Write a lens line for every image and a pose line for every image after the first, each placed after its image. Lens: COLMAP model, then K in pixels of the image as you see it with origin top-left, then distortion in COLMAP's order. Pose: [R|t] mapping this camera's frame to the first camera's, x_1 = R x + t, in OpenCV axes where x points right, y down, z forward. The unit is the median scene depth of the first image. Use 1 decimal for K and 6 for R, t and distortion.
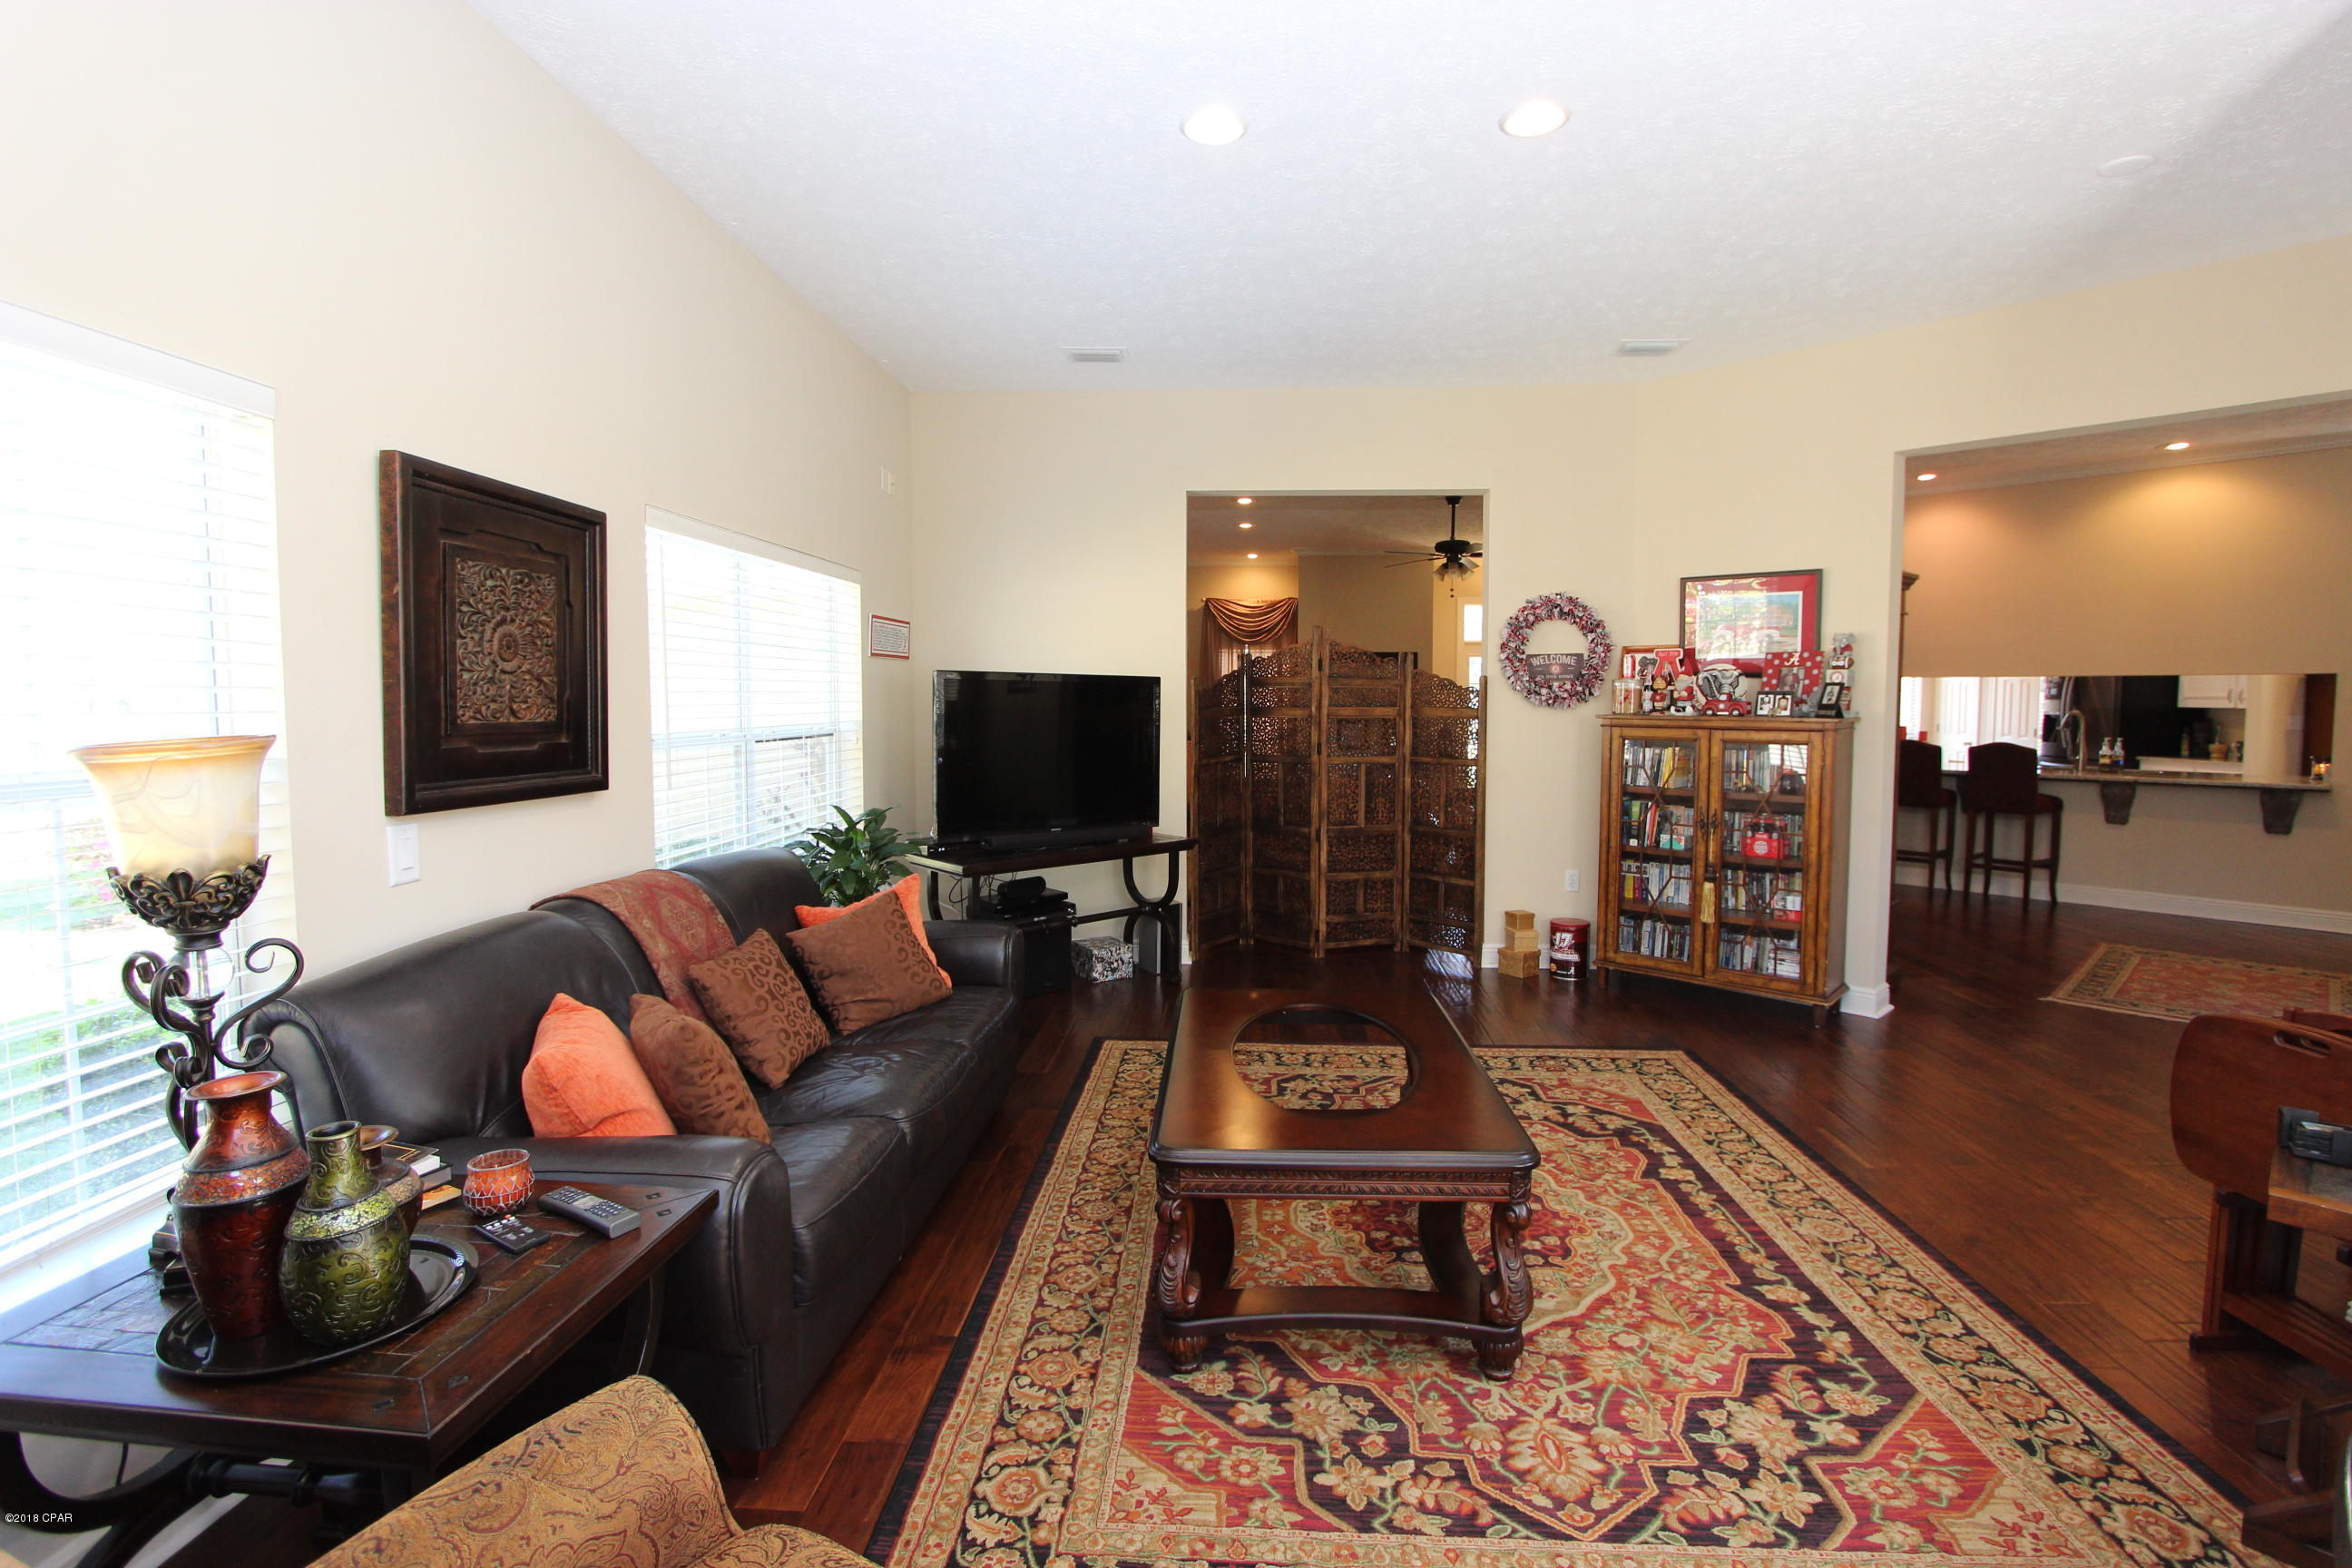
lens RADIAL K [[1087.0, 0, 1175.6], [0, 1087.0, 772.4], [0, 0, 1]] dist [-0.014866, 0.002228]
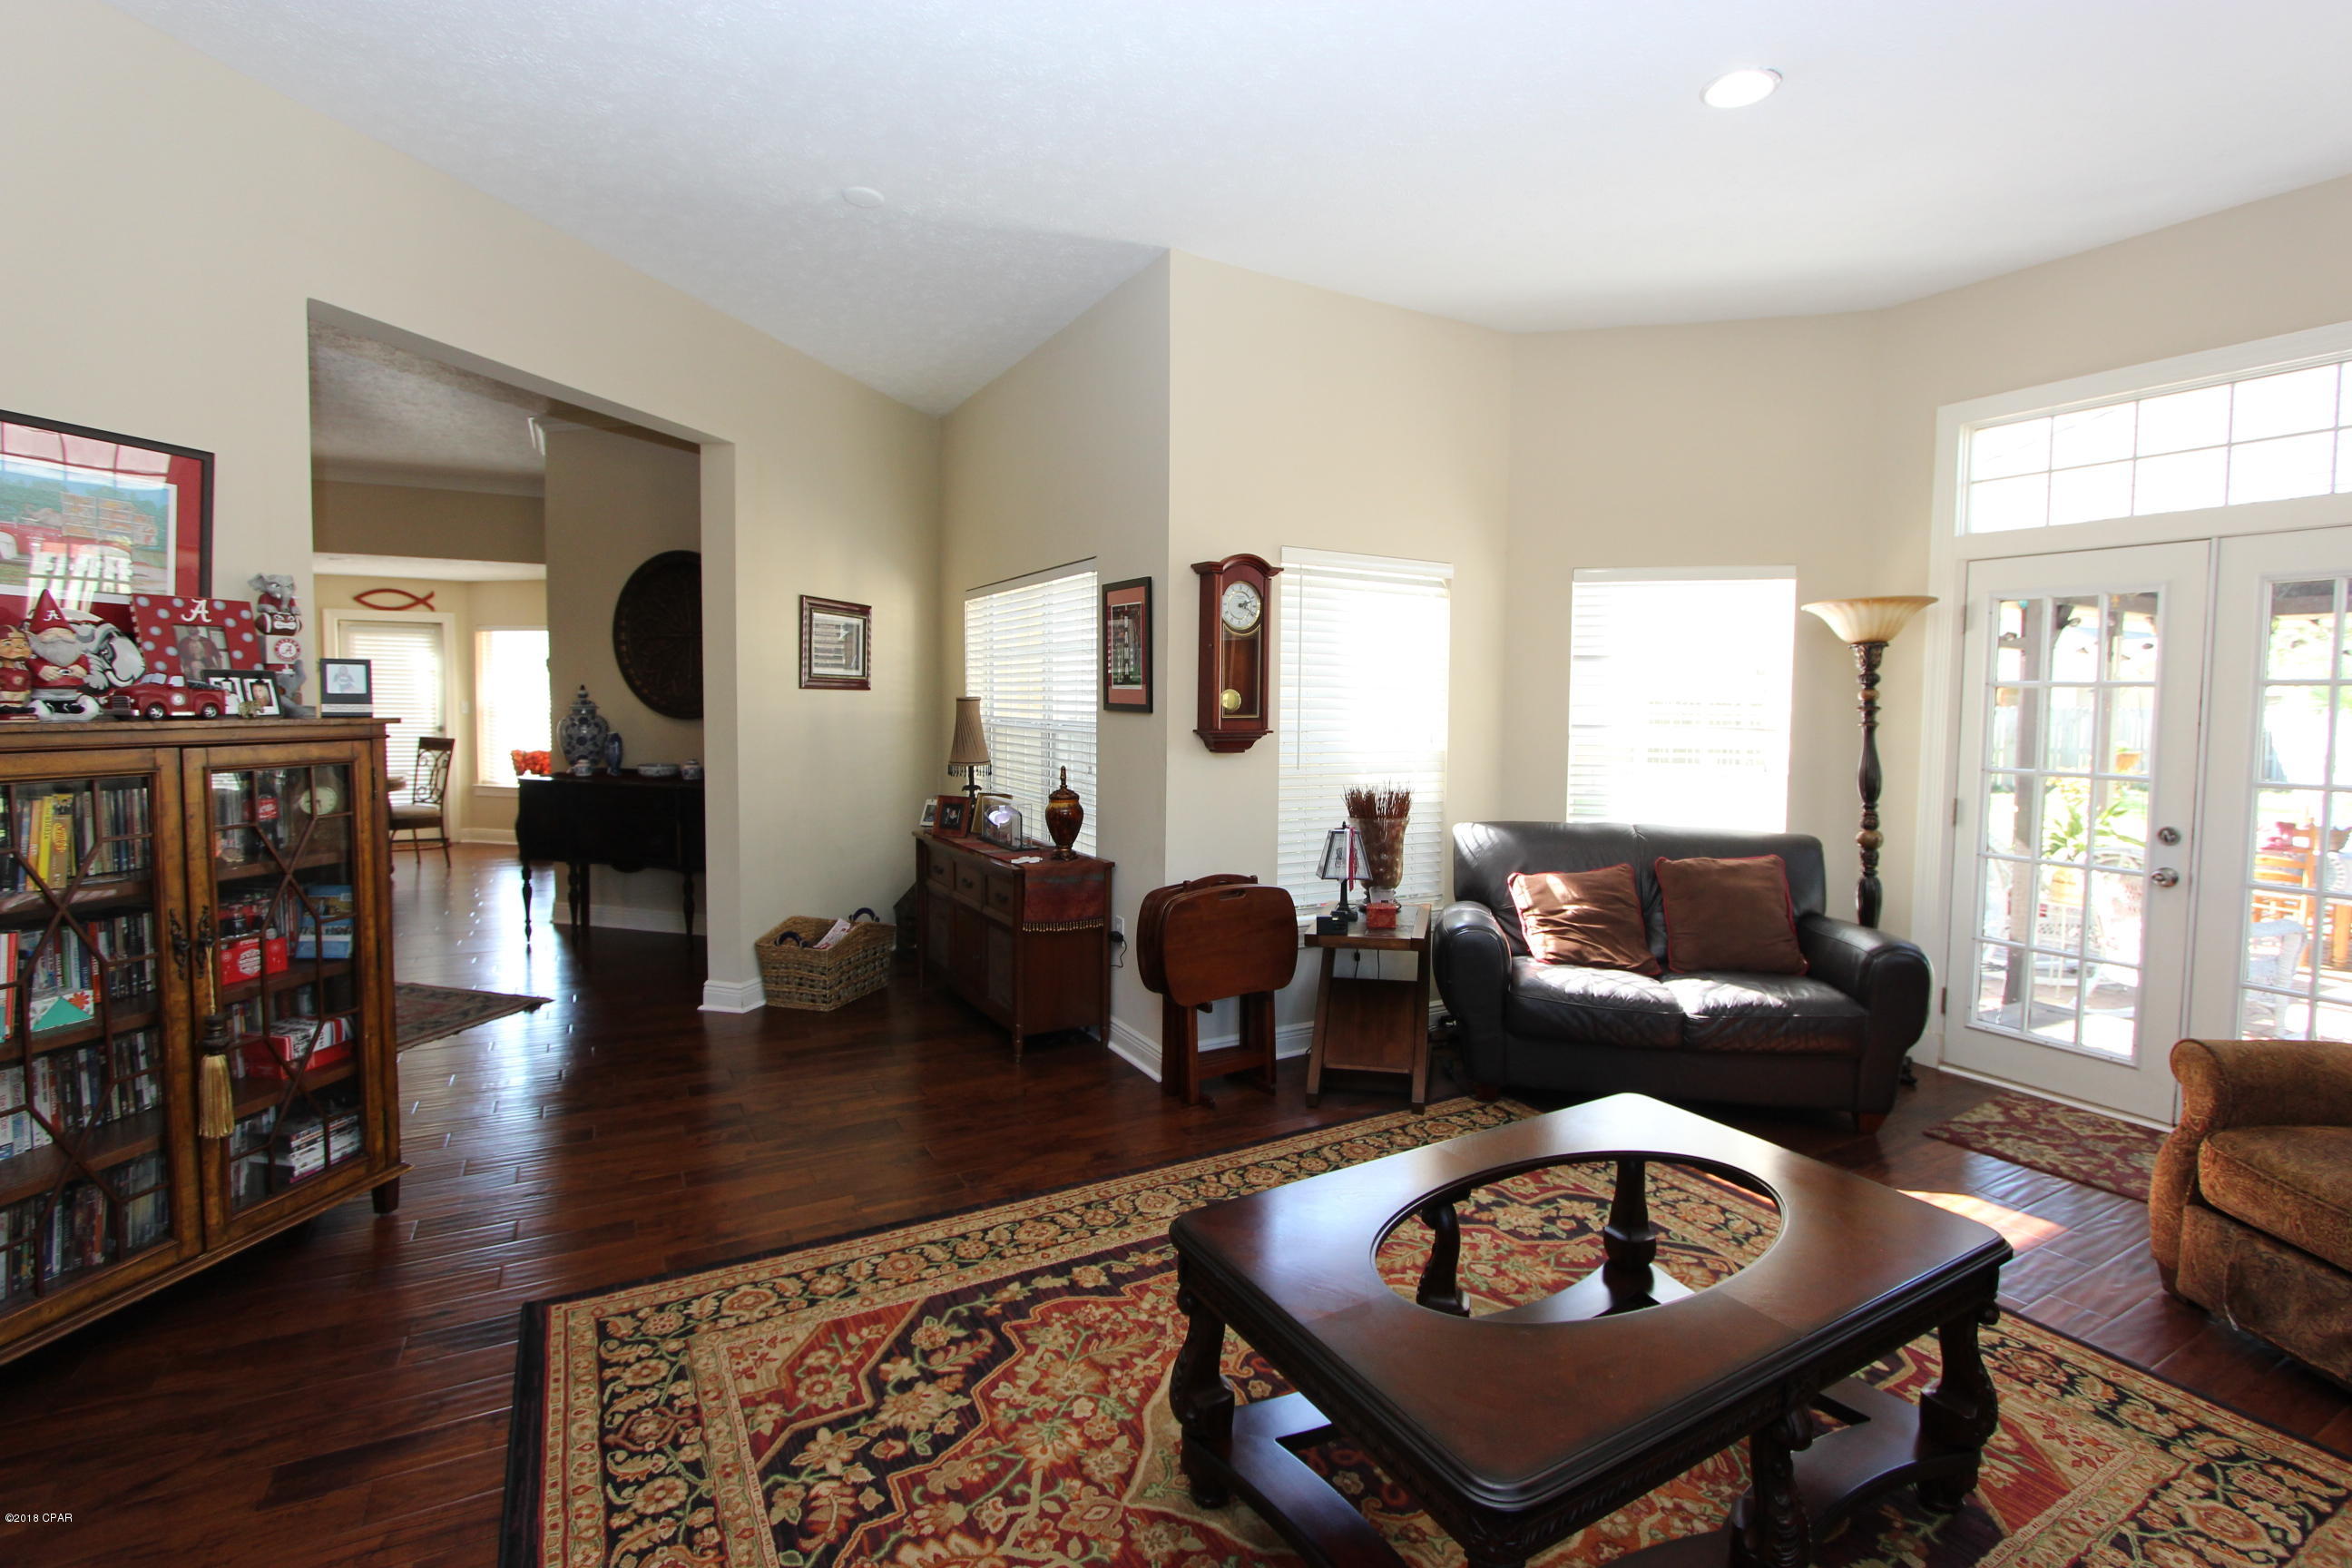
lens RADIAL K [[1087.0, 0, 1189.3], [0, 1087.0, 768.3], [0, 0, 1]] dist [-0.014866, 0.002228]
pose [[-0.554336, -0.061454, 0.830021, -0.219593], [0.045479, 0.993544, 0.103934, -0.085931], [-0.831050, 0.095363, -0.547962, 1.275184]]
